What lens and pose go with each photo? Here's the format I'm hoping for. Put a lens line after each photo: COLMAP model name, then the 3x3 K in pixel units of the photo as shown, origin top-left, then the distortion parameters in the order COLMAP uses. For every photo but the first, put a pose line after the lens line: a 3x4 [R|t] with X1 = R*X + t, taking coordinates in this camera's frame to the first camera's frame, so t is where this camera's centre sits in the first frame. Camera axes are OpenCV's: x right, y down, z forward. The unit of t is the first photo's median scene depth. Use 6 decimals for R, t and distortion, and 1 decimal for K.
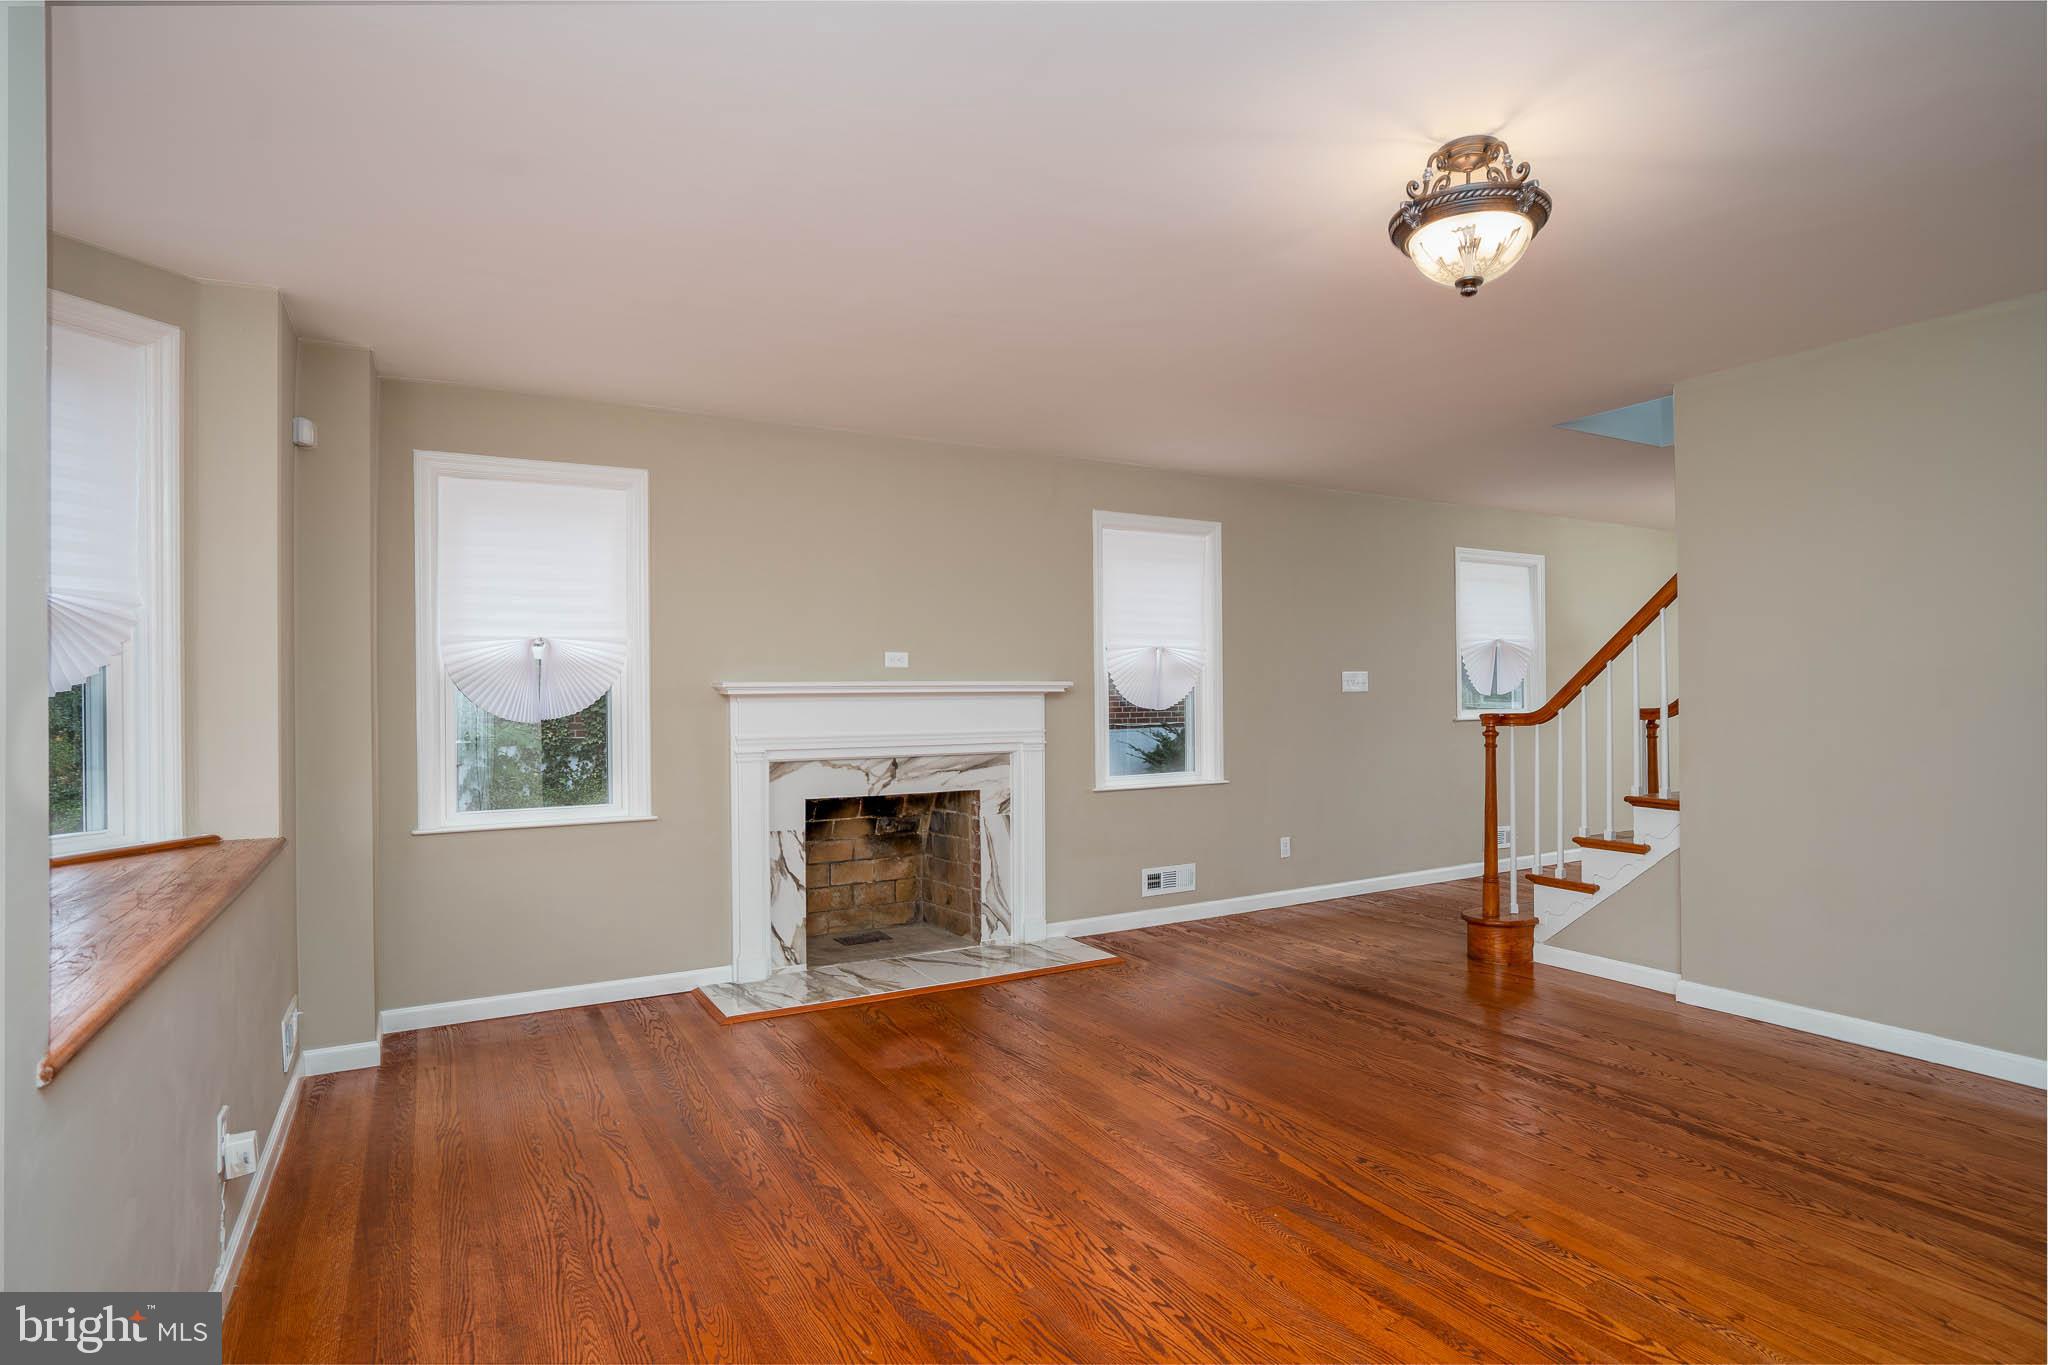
lens RADIAL K [[1048.4, 0, 1021.2], [0, 1048.4, 695.4], [0, 0, 1]] dist [-0.002573, 0.002821]
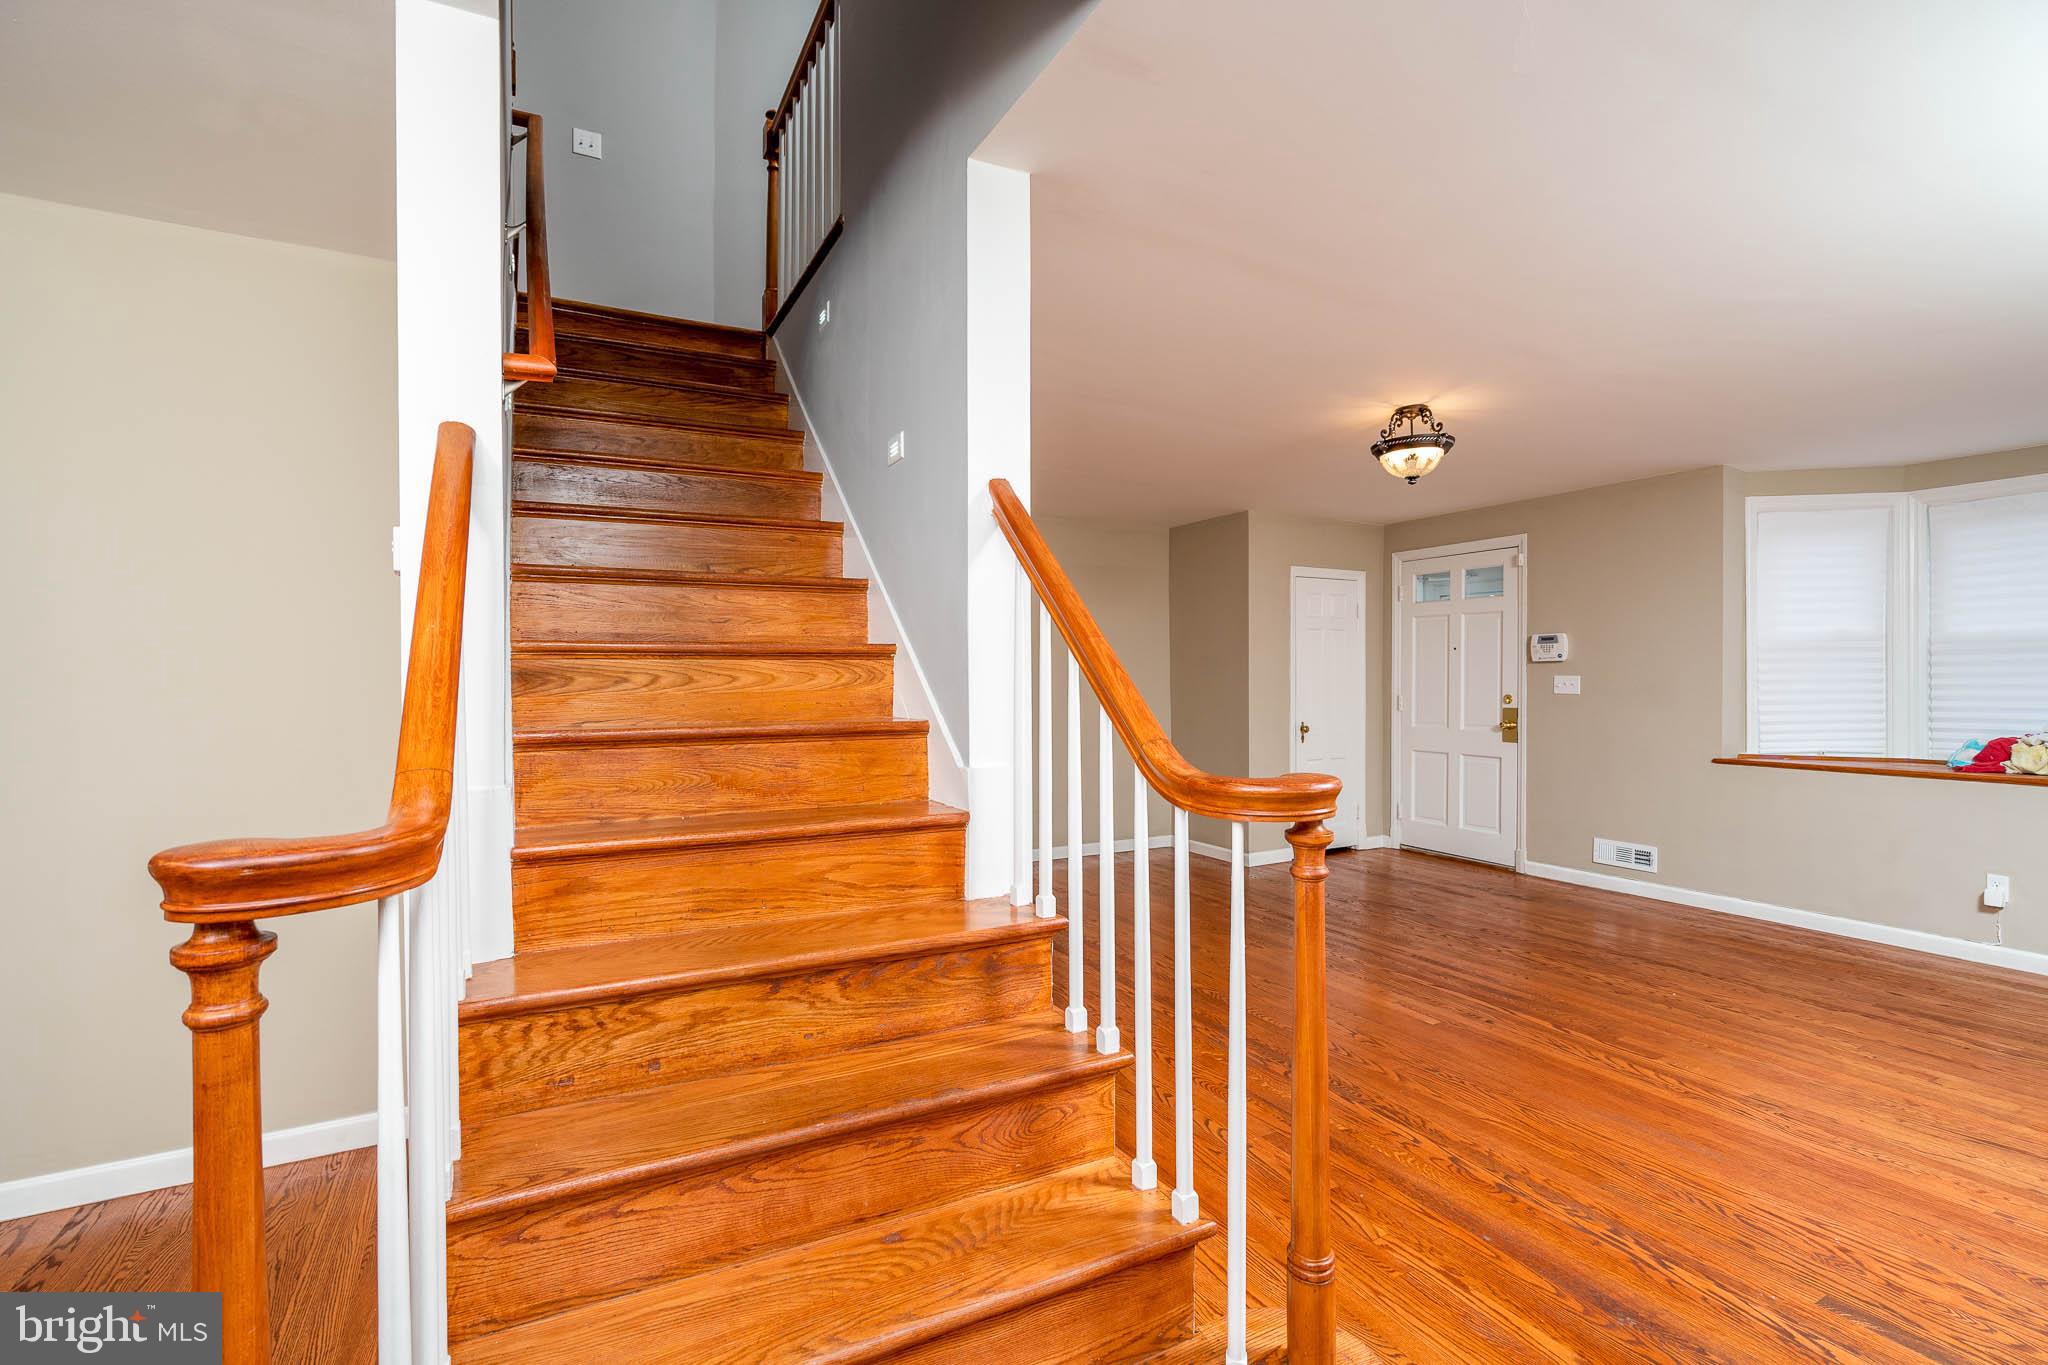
lens RADIAL K [[892.0, 0, 1039.2], [0, 892.0, 669.4], [0, 0, 1]] dist [0.011310, -0.000282]
pose [[-0.999853, 0.010062, 0.013870, 0.924478], [0.009902, 0.999884, -0.011551, -0.020308], [-0.013985, -0.011411, -0.999837, 2.256721]]
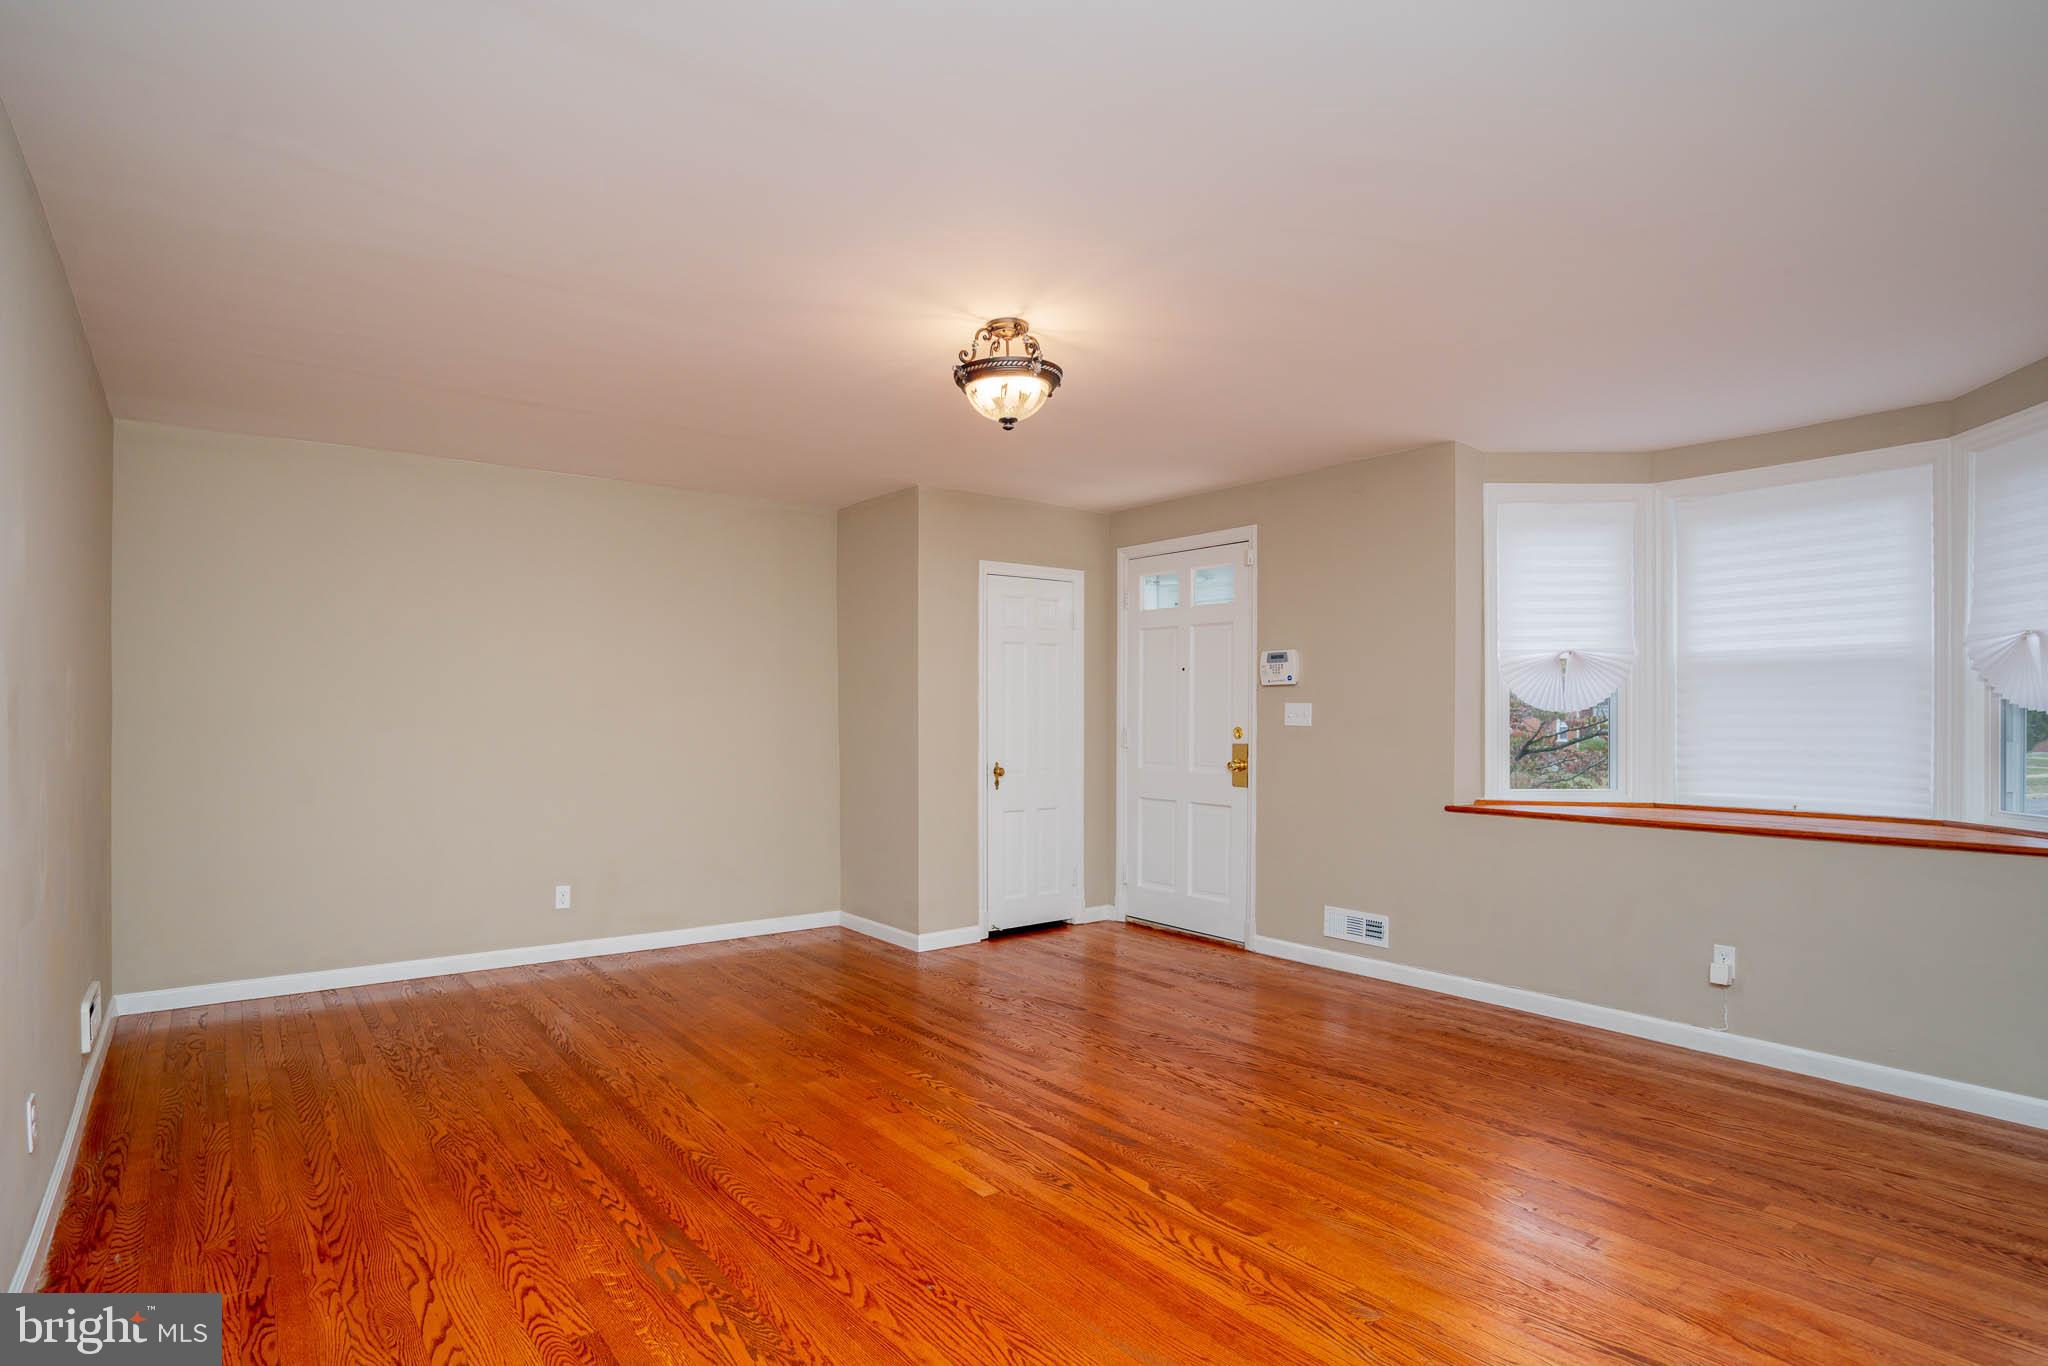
lens RADIAL K [[1048.4, 0, 1021.2], [0, 1048.4, 695.9], [0, 0, 1]] dist [-0.002573, 0.002821]
pose [[-0.990067, 0.004135, -0.140538, 0.514540], [0.006424, 0.999854, -0.015838, -0.003119], [0.140452, -0.016584, -0.989949, 2.017854]]
